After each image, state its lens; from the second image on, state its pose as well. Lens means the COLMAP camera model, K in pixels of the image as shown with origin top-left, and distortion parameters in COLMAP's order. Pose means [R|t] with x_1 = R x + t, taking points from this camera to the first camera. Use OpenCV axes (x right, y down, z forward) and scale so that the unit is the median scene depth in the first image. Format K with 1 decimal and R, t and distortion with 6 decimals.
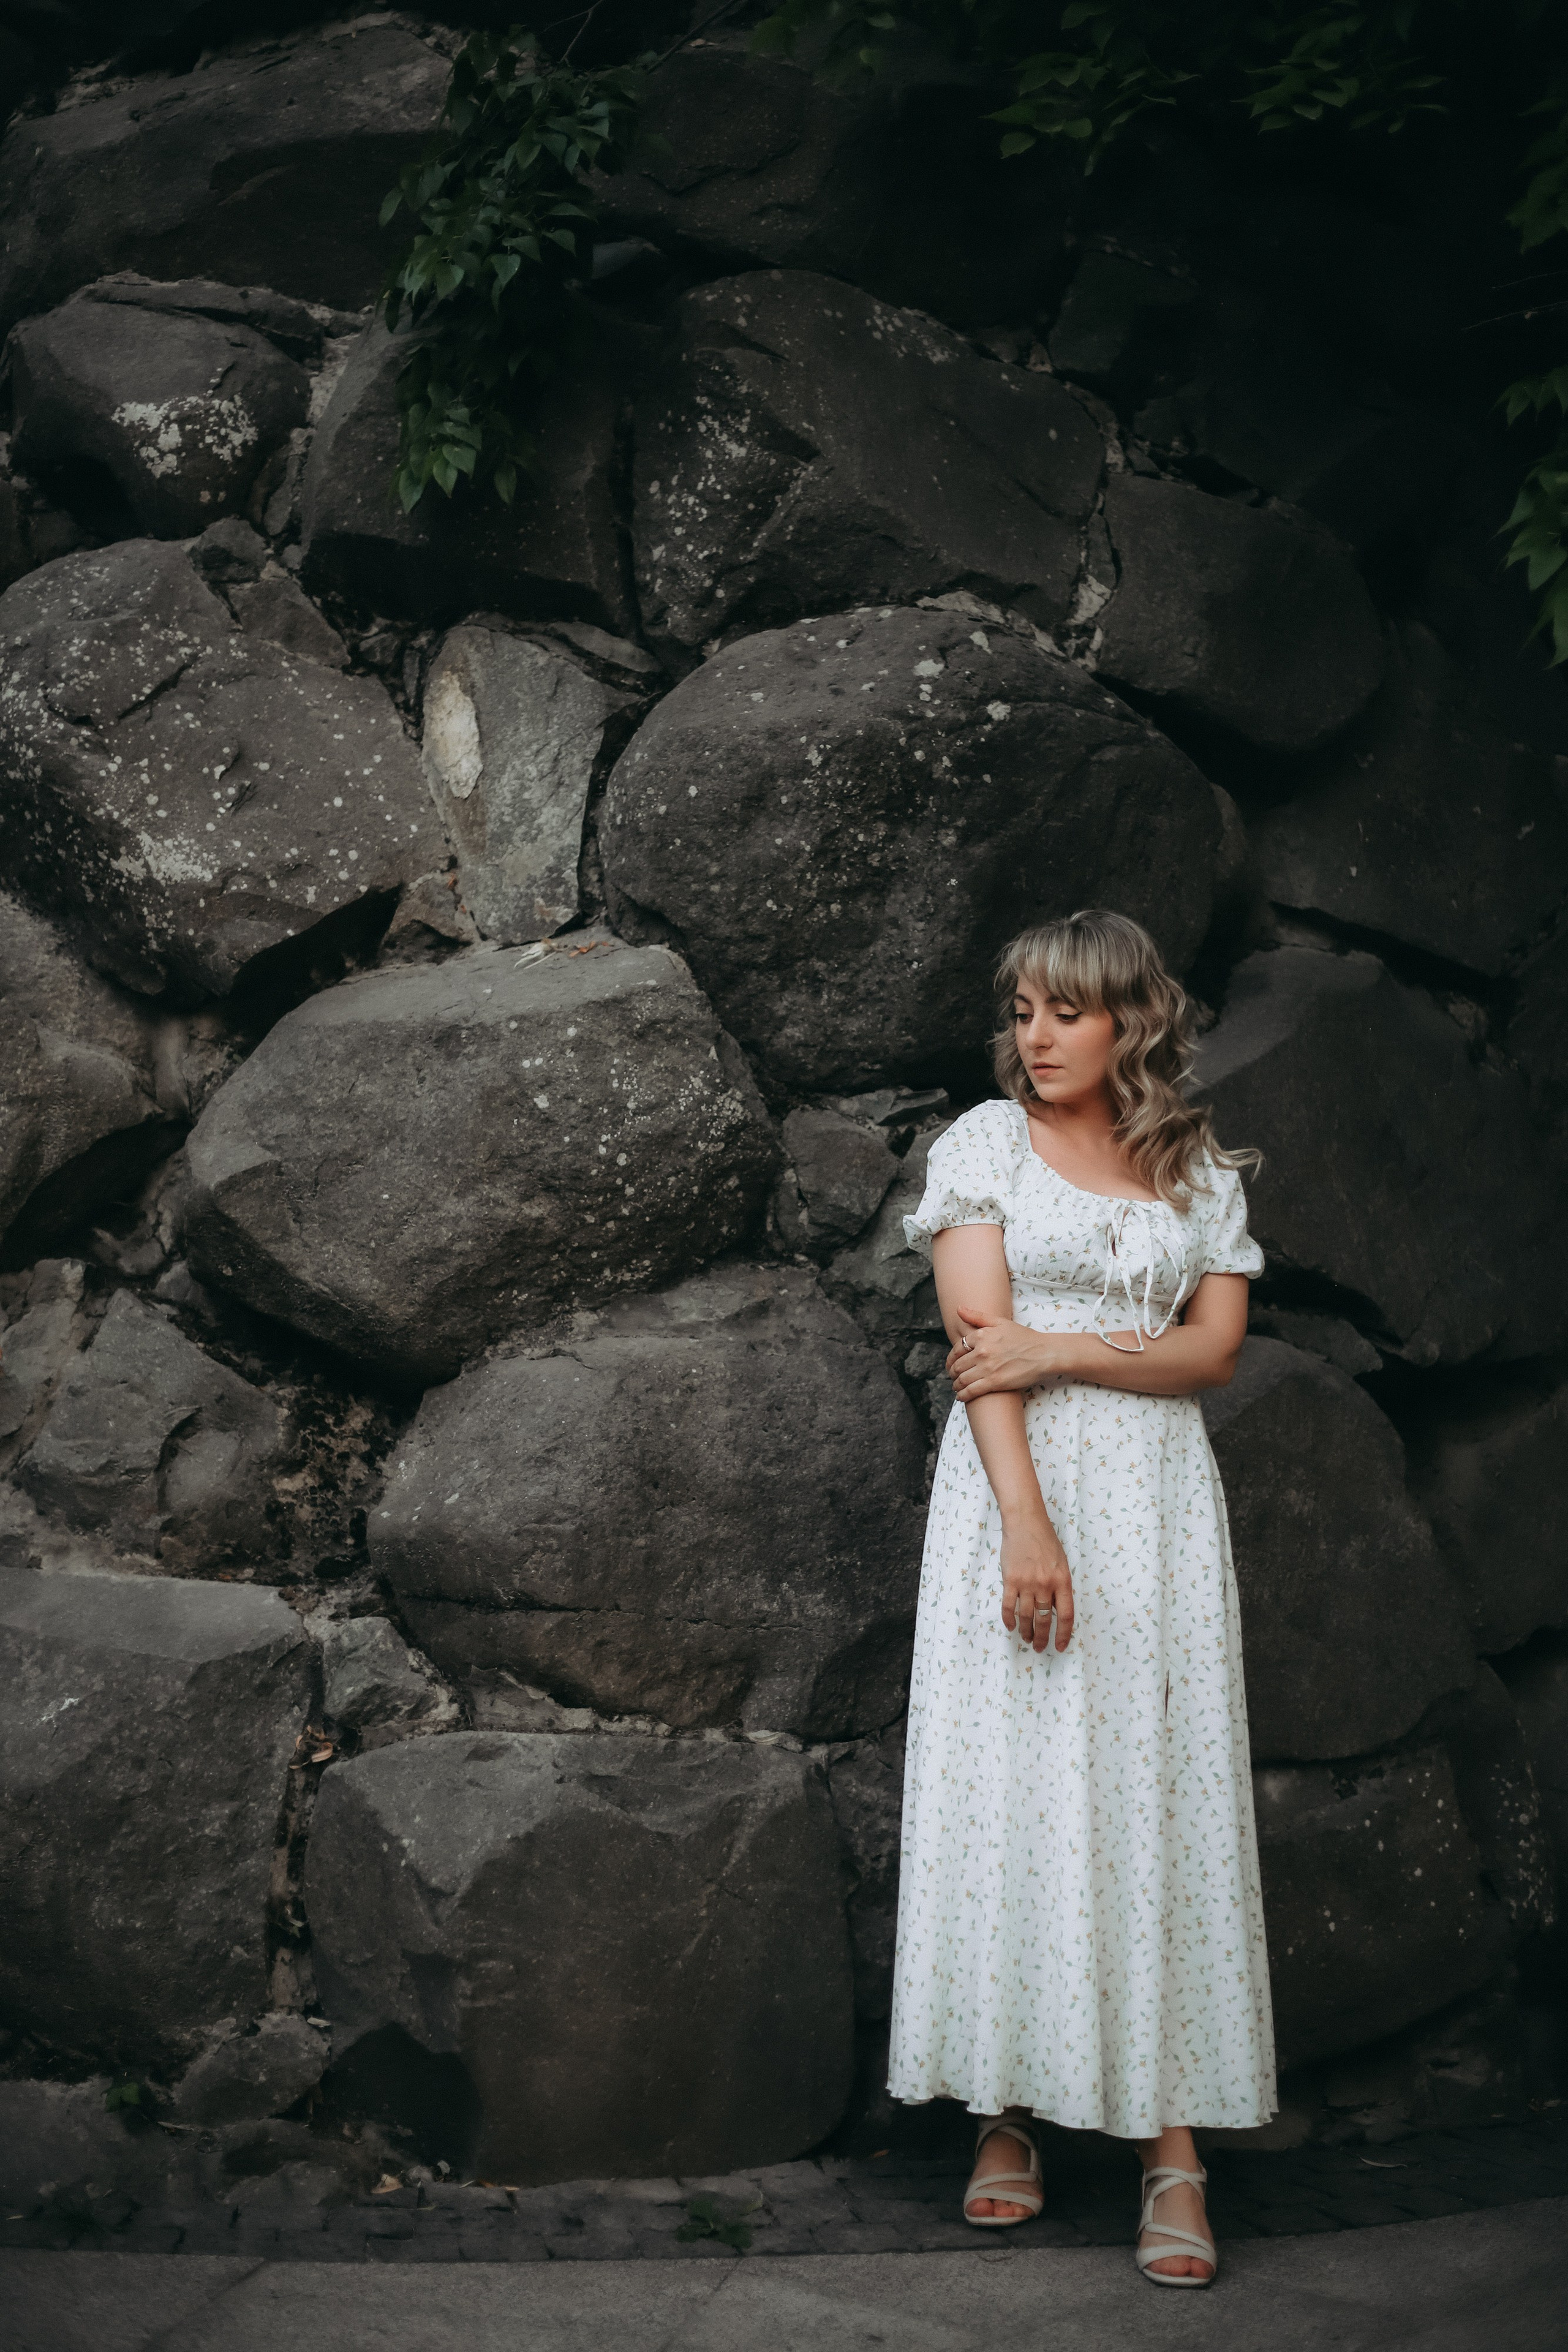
lens RADIAL K [[3385.7, 0, 784.0], [0, 3385.7, 1176.0], [0, 0, 1]] dist [-0.107104, 0.001479]
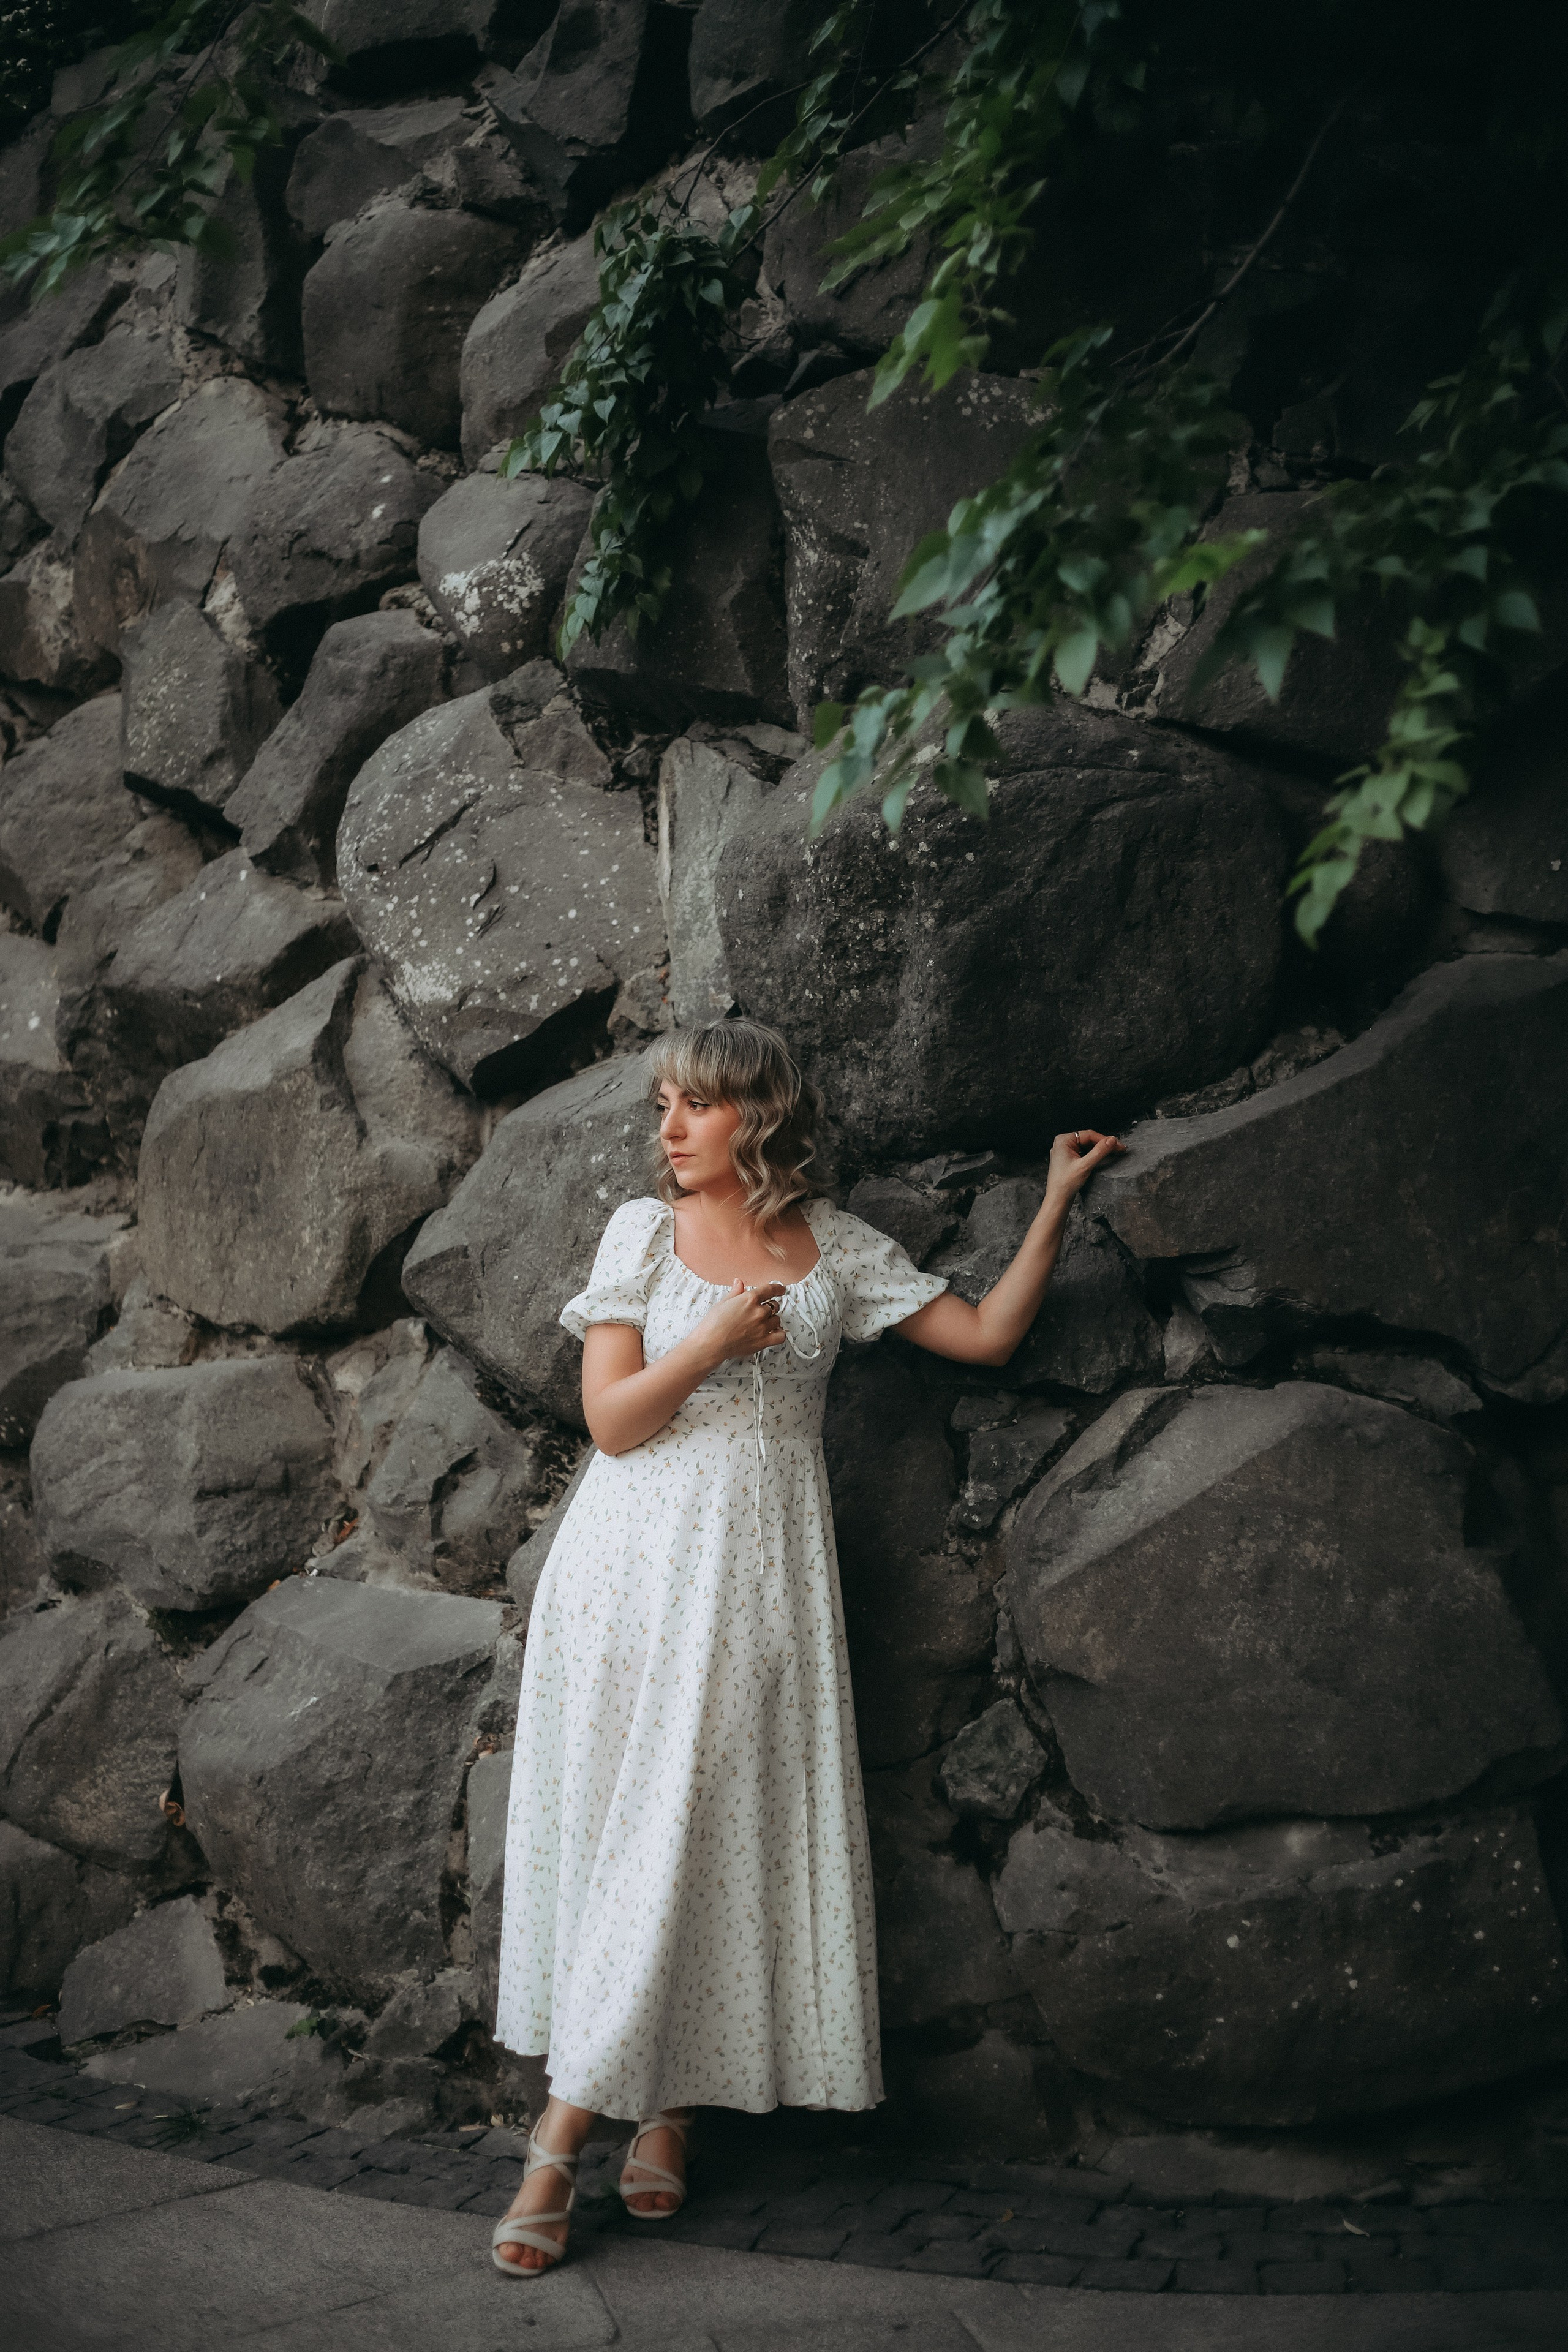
lens RADIAL K [[3385.7, 0, 784.0], [0, 3385.7, 1176.0], [0, 0, 1]] dist [-0.107104, 0.001479]
pose [[0.800262, -0.036678, -0.598528, 0.618681], [0.076869, 0.996167, 0.041732, -0.066464], [0.594703, -0.079405, 0.800015, 0.126913]]
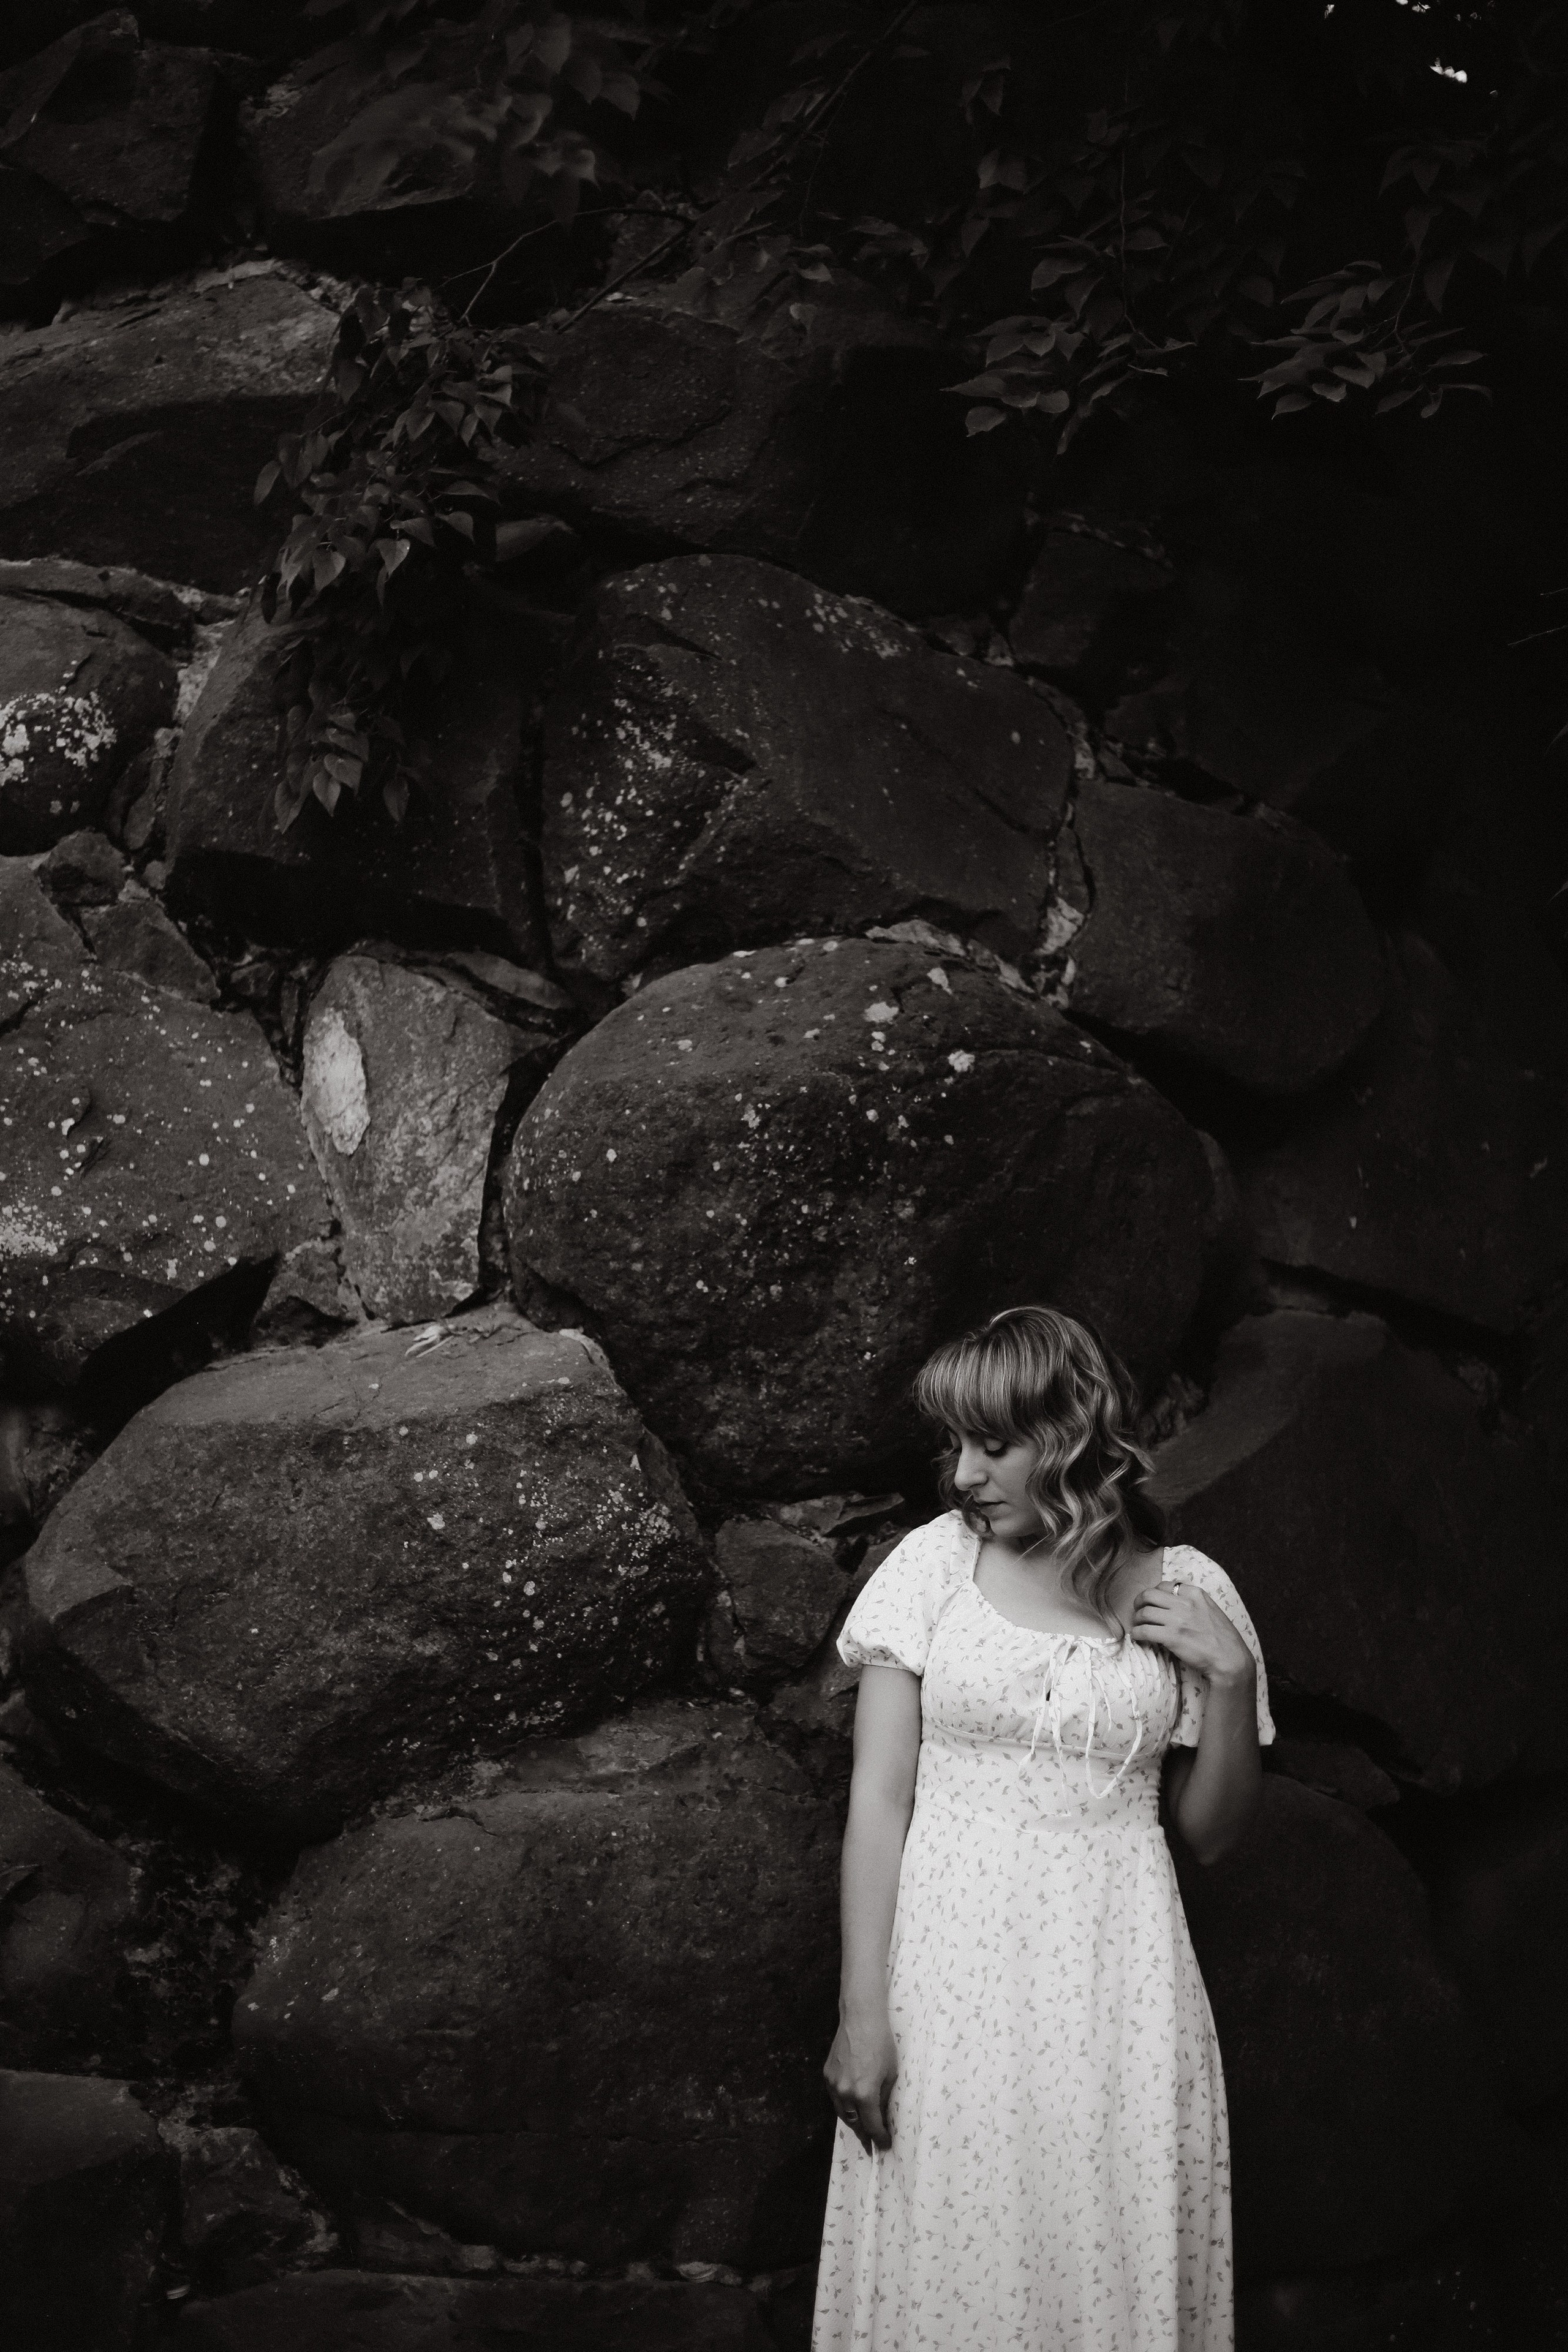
lens RADIAL K [[3385.7, 0, 784.0], [0, 3385.7, 1176.0], [0, 0, 1]] dist [-0.107104, 0.001479]
pose [[0.999613, -0.001485, 0.027789, -0.006617], [0.003197, 0.998090, -0.061690, -0.053523], [-0.027644, 0.061755, 0.997708, 0.128139]]
